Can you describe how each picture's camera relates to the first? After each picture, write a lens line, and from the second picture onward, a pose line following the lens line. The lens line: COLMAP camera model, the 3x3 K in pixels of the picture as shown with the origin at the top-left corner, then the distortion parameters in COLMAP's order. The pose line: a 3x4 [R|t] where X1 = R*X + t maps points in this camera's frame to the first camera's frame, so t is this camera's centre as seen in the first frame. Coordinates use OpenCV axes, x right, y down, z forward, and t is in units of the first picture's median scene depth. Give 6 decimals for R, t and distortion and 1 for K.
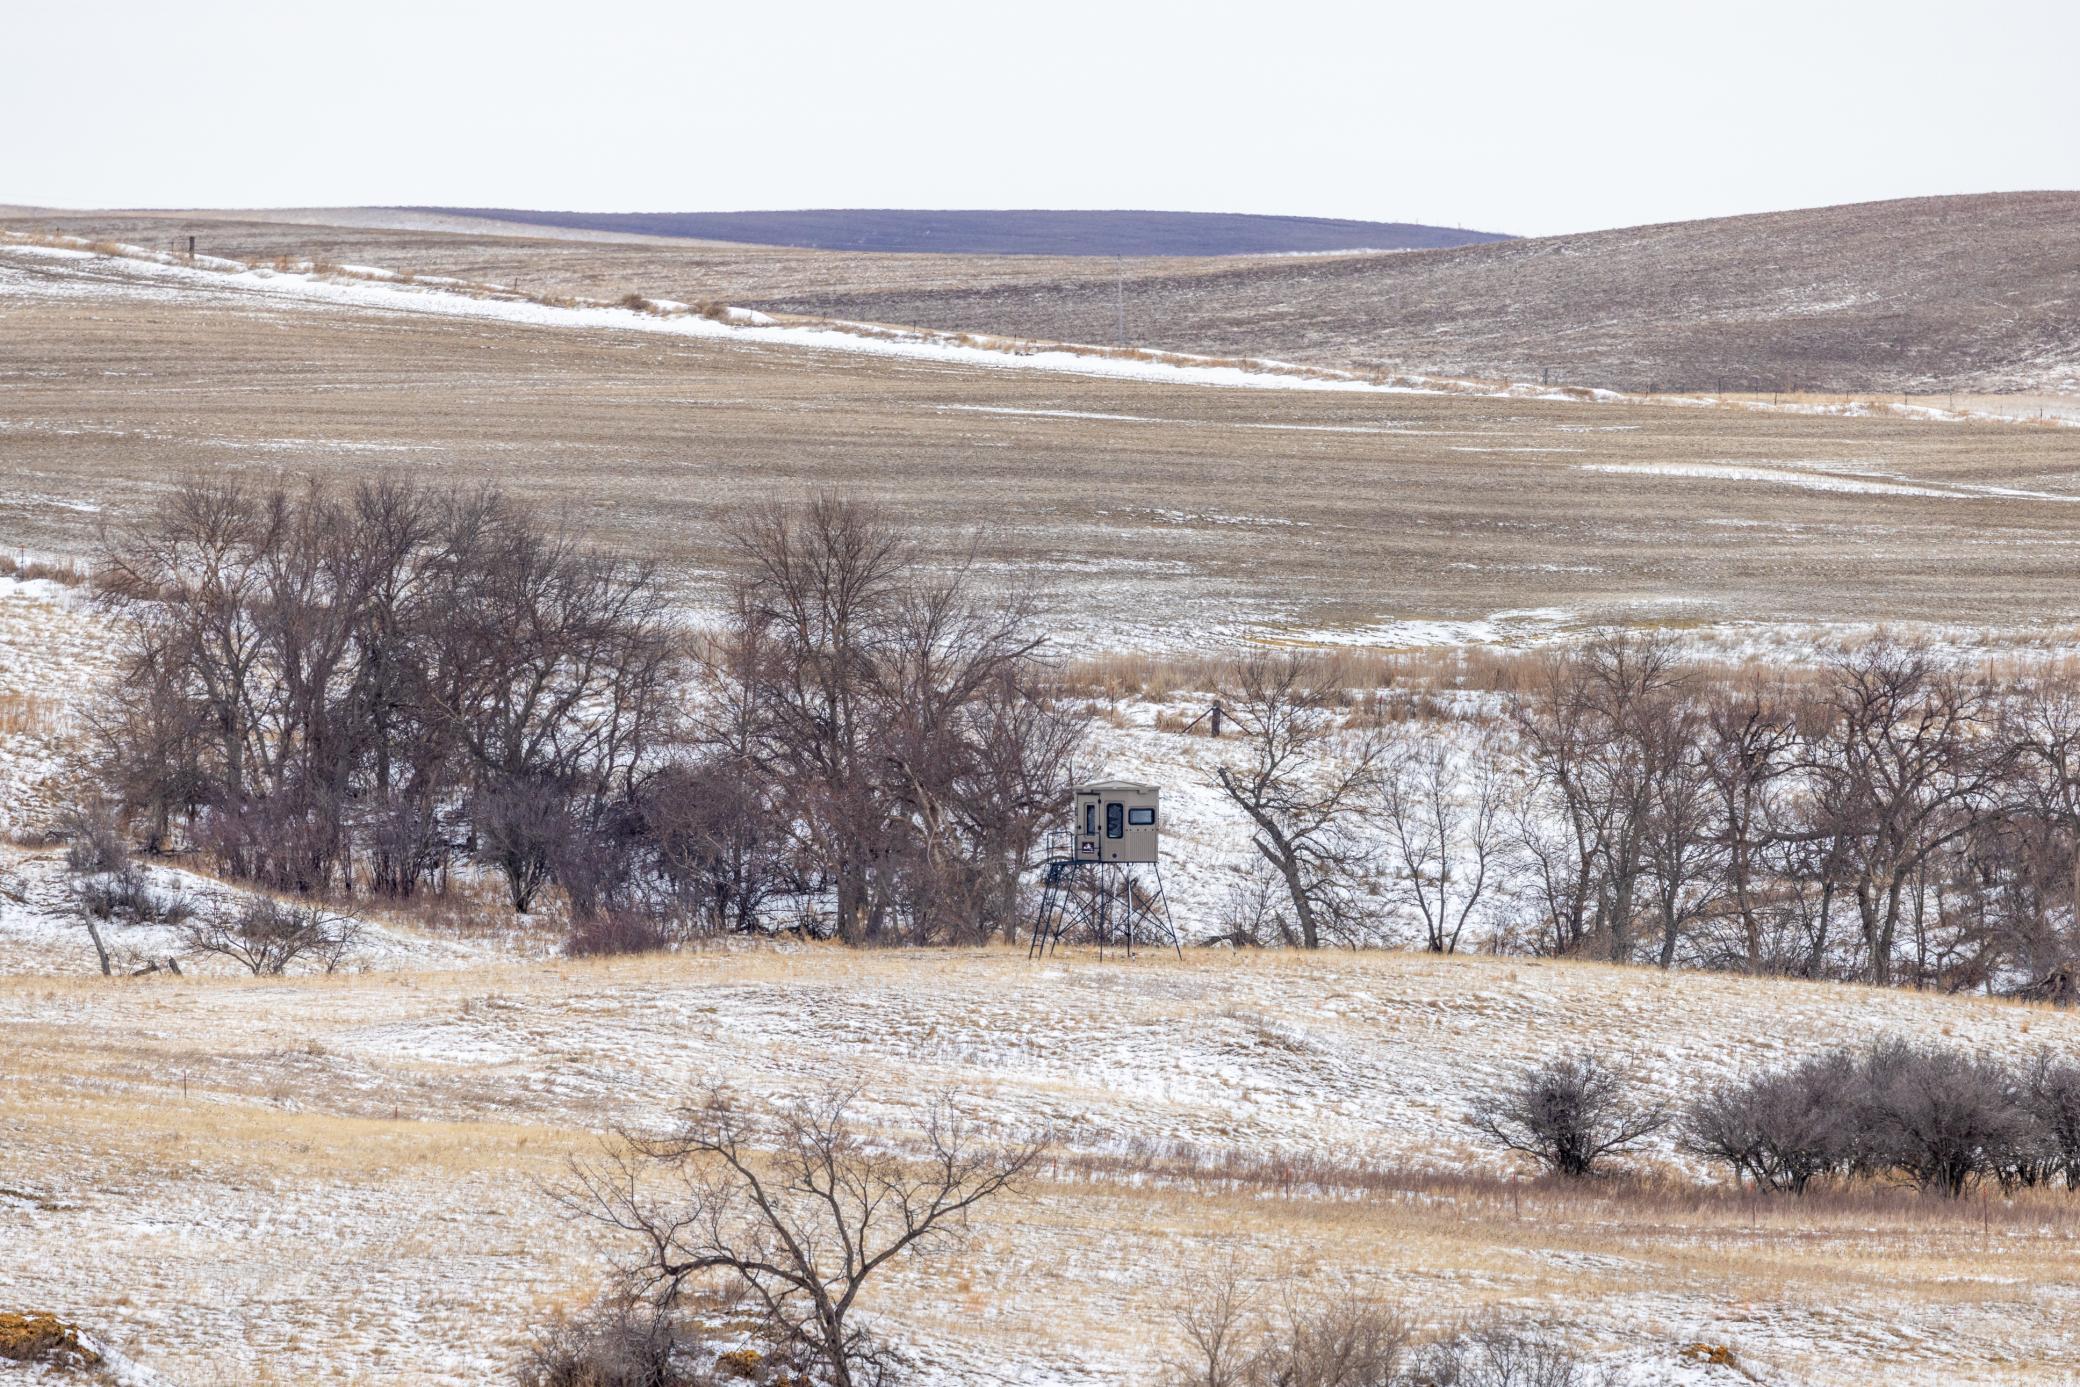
lens RADIAL K [[5393.6, 0, 1040.0], [0, 5393.6, 693.5], [0, 0, 1]] dist [0.354977, -8.915819]
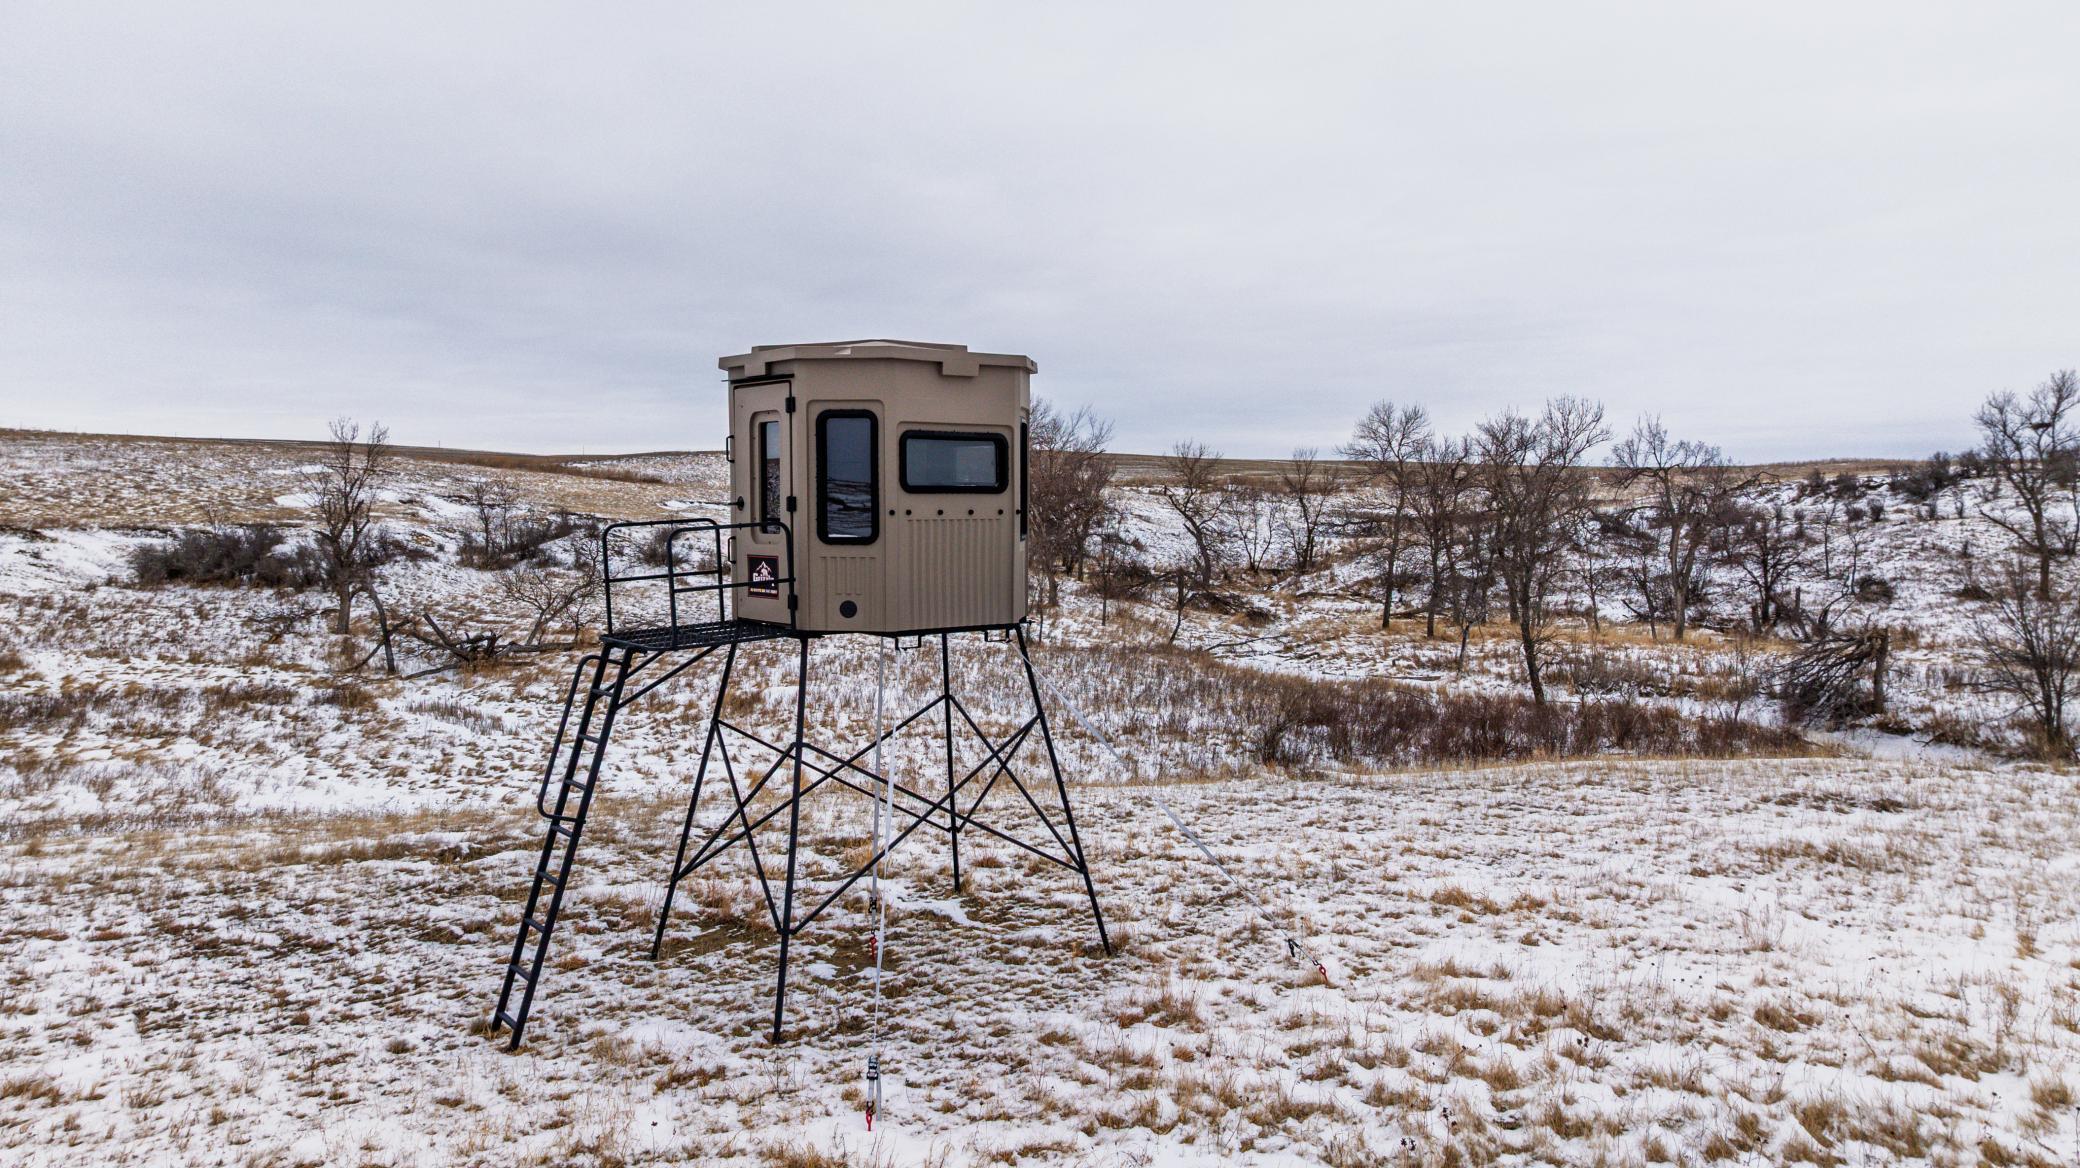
lens RADIAL K [[1463.1, 0, 1040.0], [0, 1463.1, 584.0], [0, 0, 1]] dist [-0.053430, 0.049023]
pose [[0.998606, -0.000451, -0.052780, 0.014683], [0.004027, 0.997699, 0.067676, 0.013225], [0.052628, -0.067794, 0.996310, 0.511660]]
